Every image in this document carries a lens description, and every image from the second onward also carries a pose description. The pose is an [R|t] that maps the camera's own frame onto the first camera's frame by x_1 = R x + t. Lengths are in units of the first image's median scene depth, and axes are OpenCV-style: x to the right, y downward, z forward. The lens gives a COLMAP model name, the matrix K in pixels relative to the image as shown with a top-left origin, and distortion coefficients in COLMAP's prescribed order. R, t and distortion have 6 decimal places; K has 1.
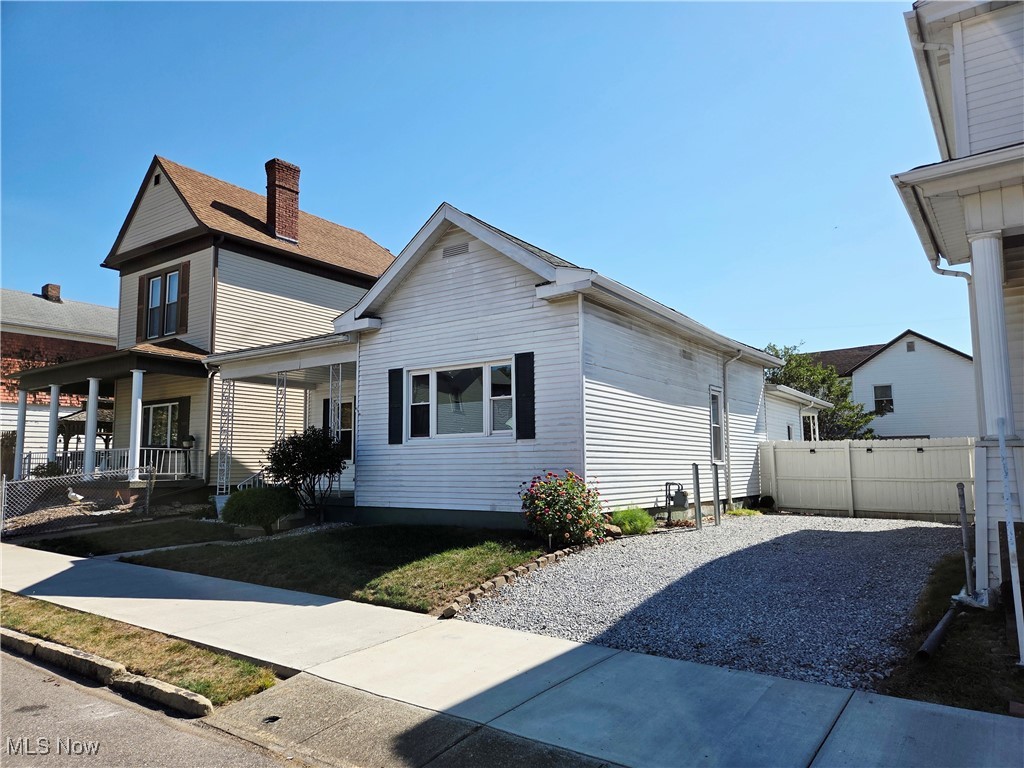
lens RADIAL K [[689.1, 0, 509.2], [0, 689.1, 392.8], [0, 0, 1]] dist [0.047370, -0.018597]
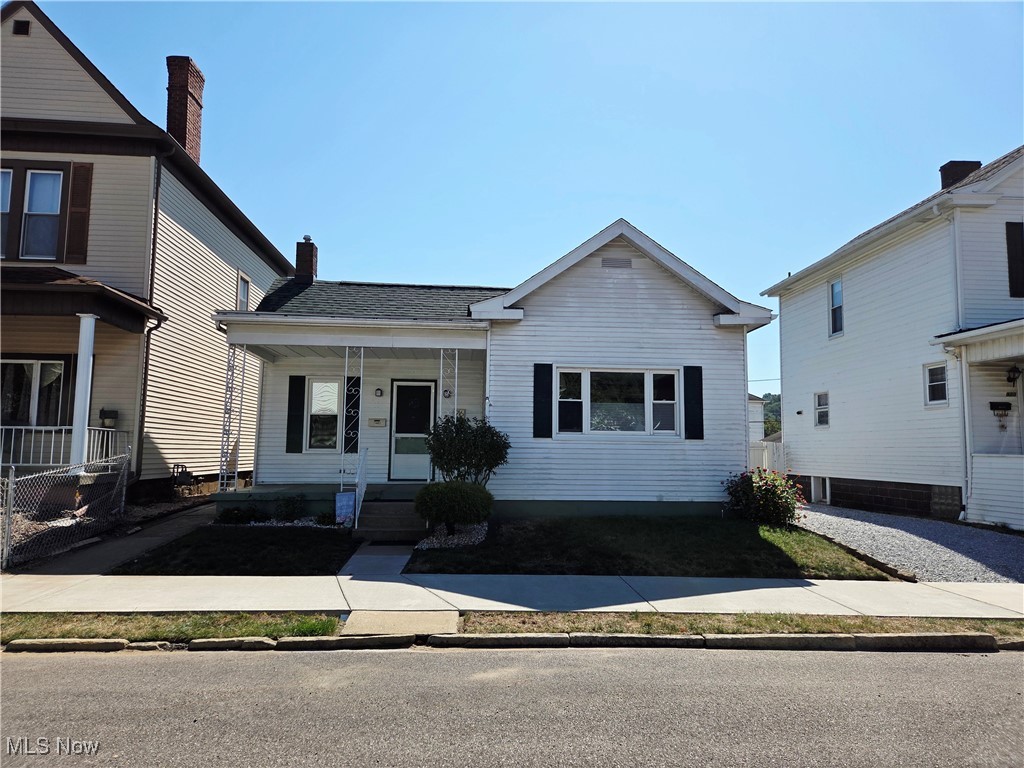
lens RADIAL K [[689.1, 0, 511.6], [0, 689.1, 378.0], [0, 0, 1]] dist [0.047370, -0.018597]
pose [[0.761426, 0.084656, 0.642700, -0.884517], [-0.082993, 0.996008, -0.032869, 0.024448], [-0.642917, -0.028312, 0.765412, 0.265038]]
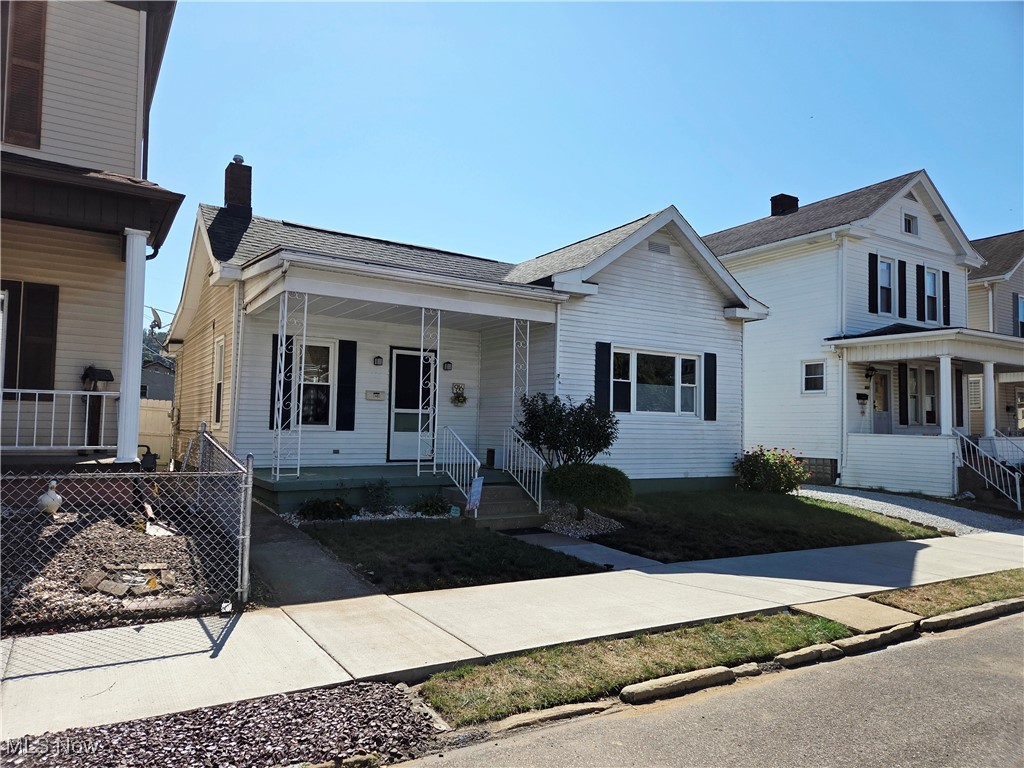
lens RADIAL K [[689.1, 0, 507.1], [0, 689.1, 392.0], [0, 0, 1]] dist [0.047370, -0.018597]
pose [[0.374339, 0.064711, 0.925031, -1.182134], [-0.117101, 0.992875, -0.022069, 0.077969], [-0.919868, -0.100061, 0.379249, 0.773881]]
